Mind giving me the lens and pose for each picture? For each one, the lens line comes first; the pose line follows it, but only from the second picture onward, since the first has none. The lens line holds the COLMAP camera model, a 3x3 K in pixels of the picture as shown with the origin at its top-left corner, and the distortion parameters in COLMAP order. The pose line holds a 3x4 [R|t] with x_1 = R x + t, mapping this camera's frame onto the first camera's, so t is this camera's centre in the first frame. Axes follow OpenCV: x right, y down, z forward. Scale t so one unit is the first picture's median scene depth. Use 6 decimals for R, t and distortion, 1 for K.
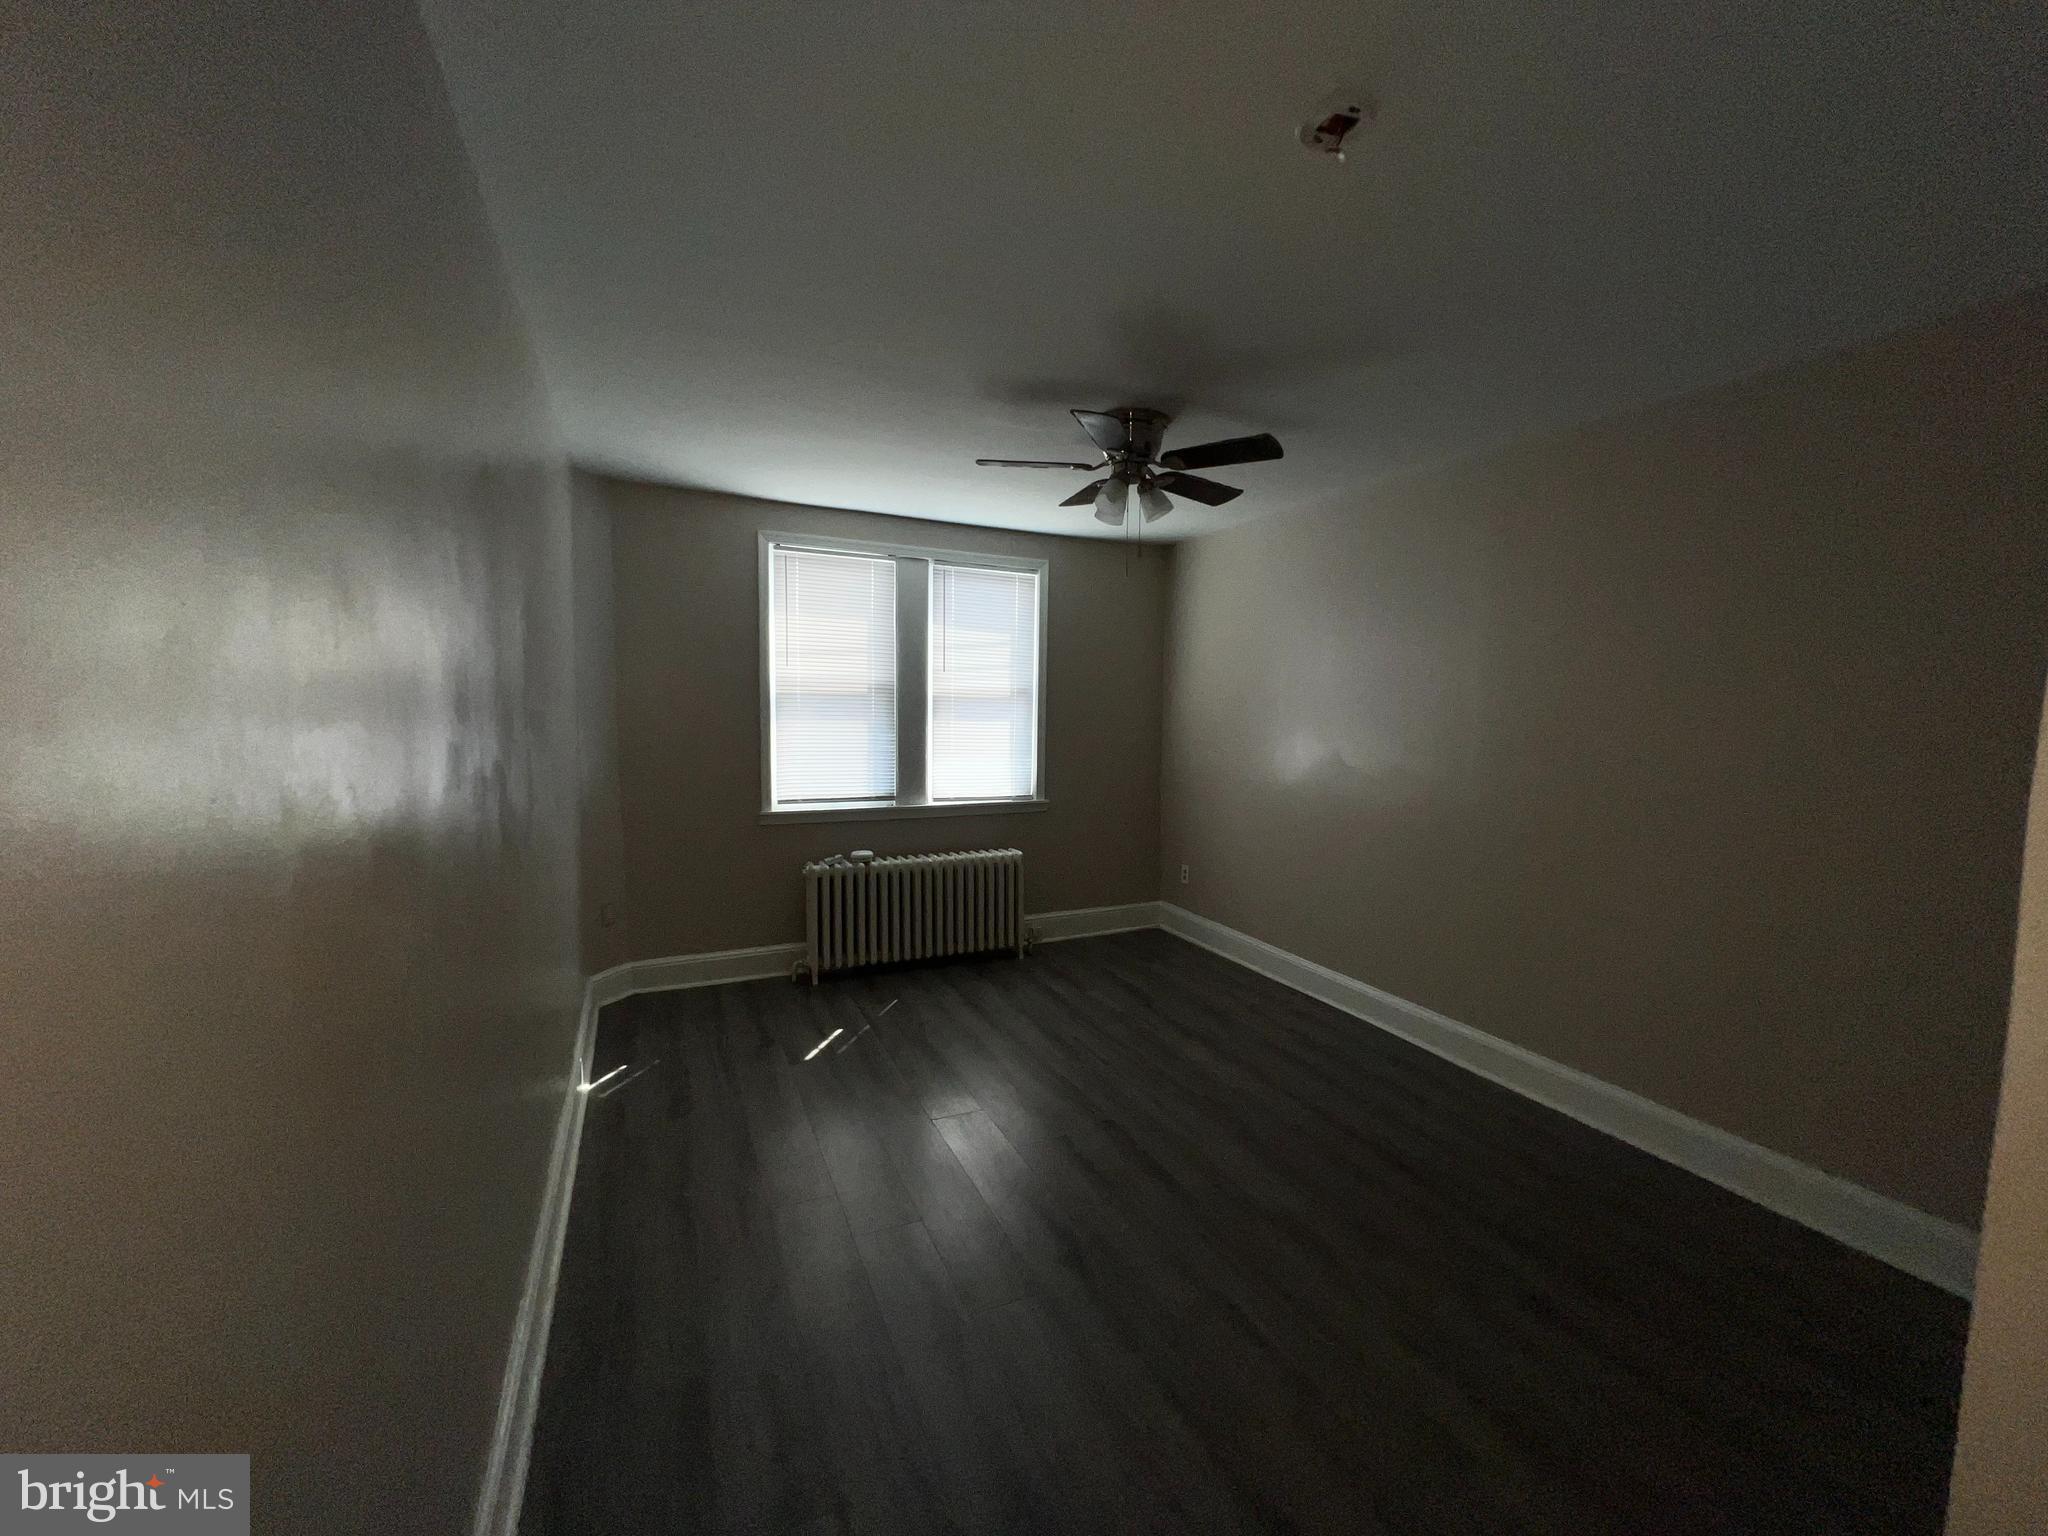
lens RADIAL K [[823.7, 0, 1013.7], [0, 823.7, 770.4], [0, 0, 1]] dist [-0.002592, 0.001434]
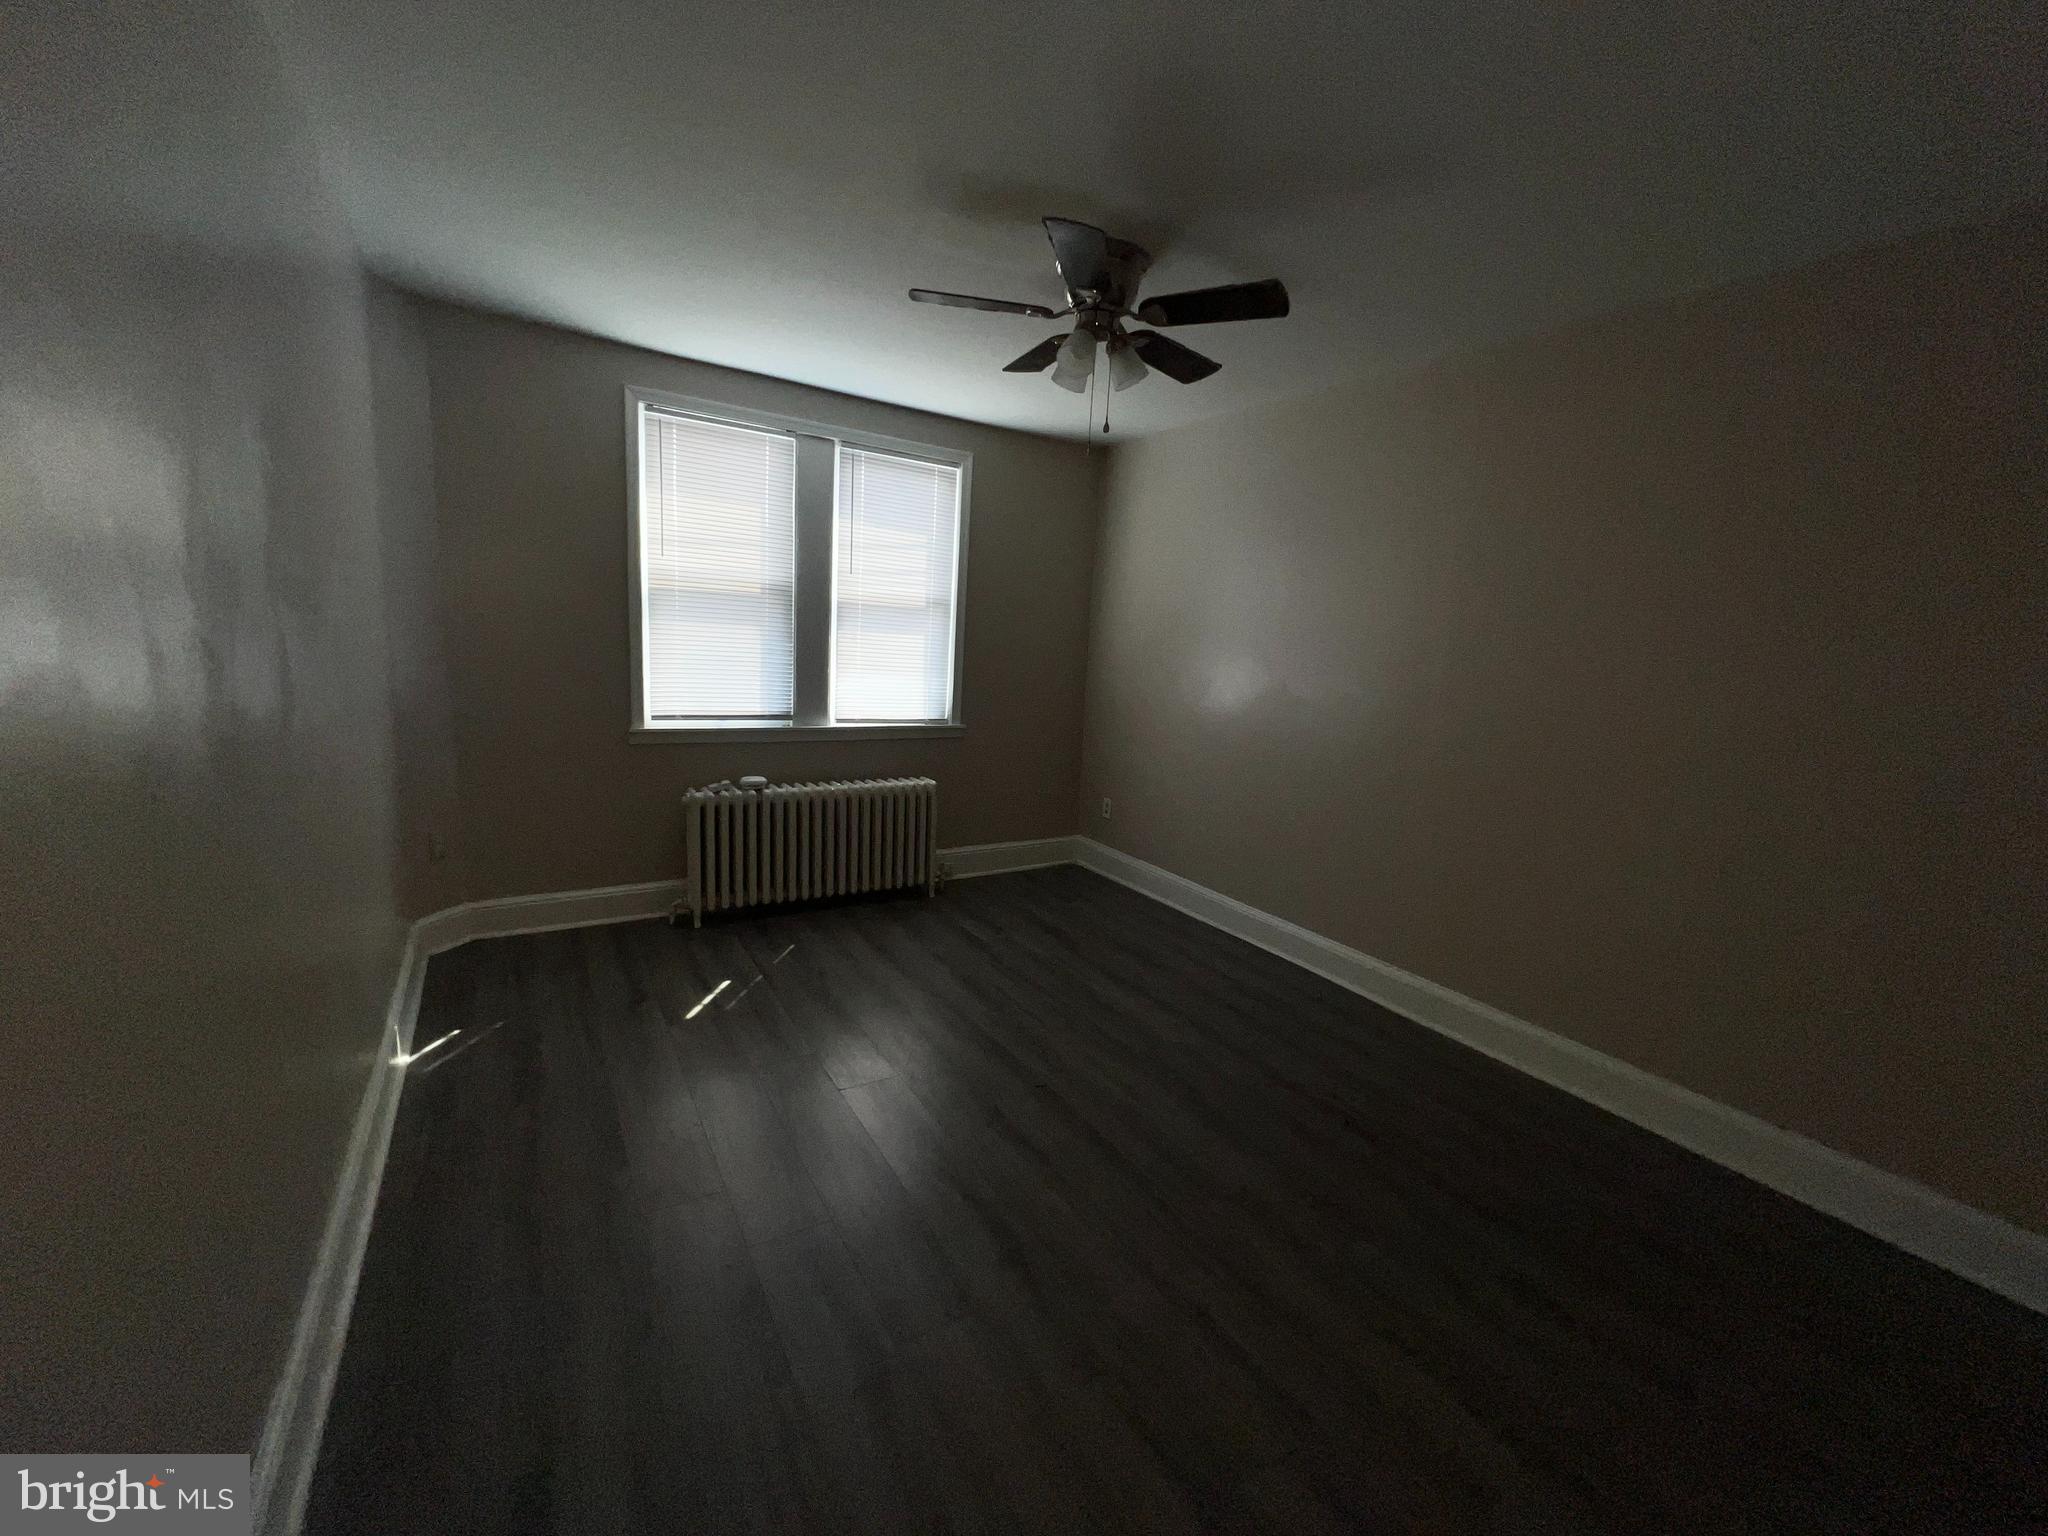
lens RADIAL K [[823.7, 0, 1016.2], [0, 823.7, 773.5], [0, 0, 1]] dist [-0.002592, 0.001434]
pose [[0.990697, 0.021441, 0.134385, -0.029024], [-0.033597, 0.995478, 0.088850, 0.008868], [-0.131872, -0.092539, 0.986938, 0.116455]]
